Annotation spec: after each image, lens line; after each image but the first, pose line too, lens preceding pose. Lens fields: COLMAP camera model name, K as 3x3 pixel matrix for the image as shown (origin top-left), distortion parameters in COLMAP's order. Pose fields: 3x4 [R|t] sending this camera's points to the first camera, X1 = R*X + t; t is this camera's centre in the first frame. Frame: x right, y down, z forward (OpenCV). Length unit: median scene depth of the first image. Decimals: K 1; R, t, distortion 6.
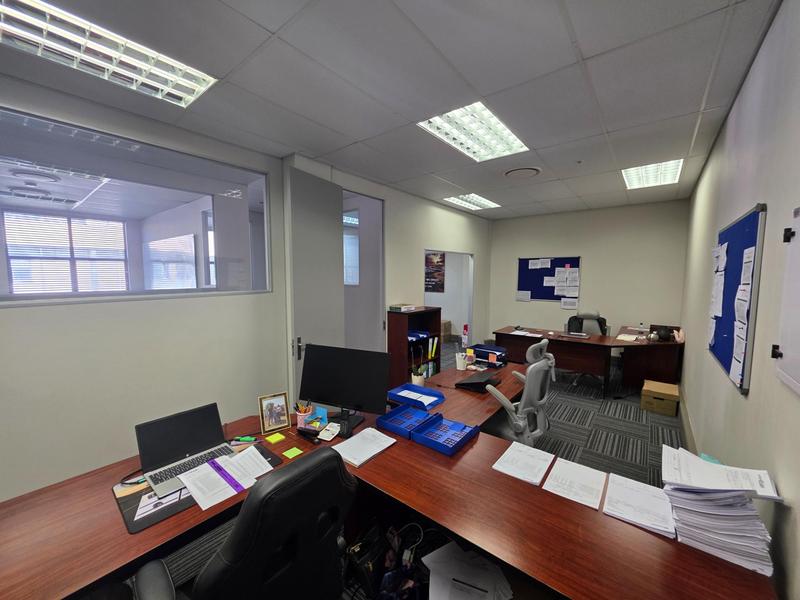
lens RADIAL K [[318.6, 0, 400.0], [0, 318.6, 300.0], [0, 0, 1]] dist [0.000175, 0.000114]
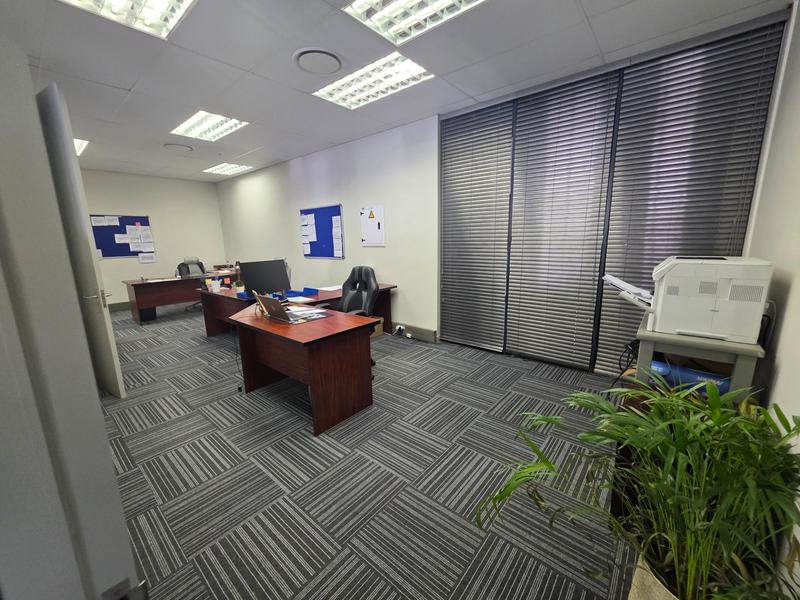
lens RADIAL K [[318.6, 0, 400.0], [0, 318.6, 300.0], [0, 0, 1]] dist [0.000175, 0.000114]
pose [[0.031653, -0.192973, 0.980693, -0.592636], [0.099309, 0.976937, 0.189028, 0.033060], [-0.994553, 0.091409, 0.050087, 0.054091]]
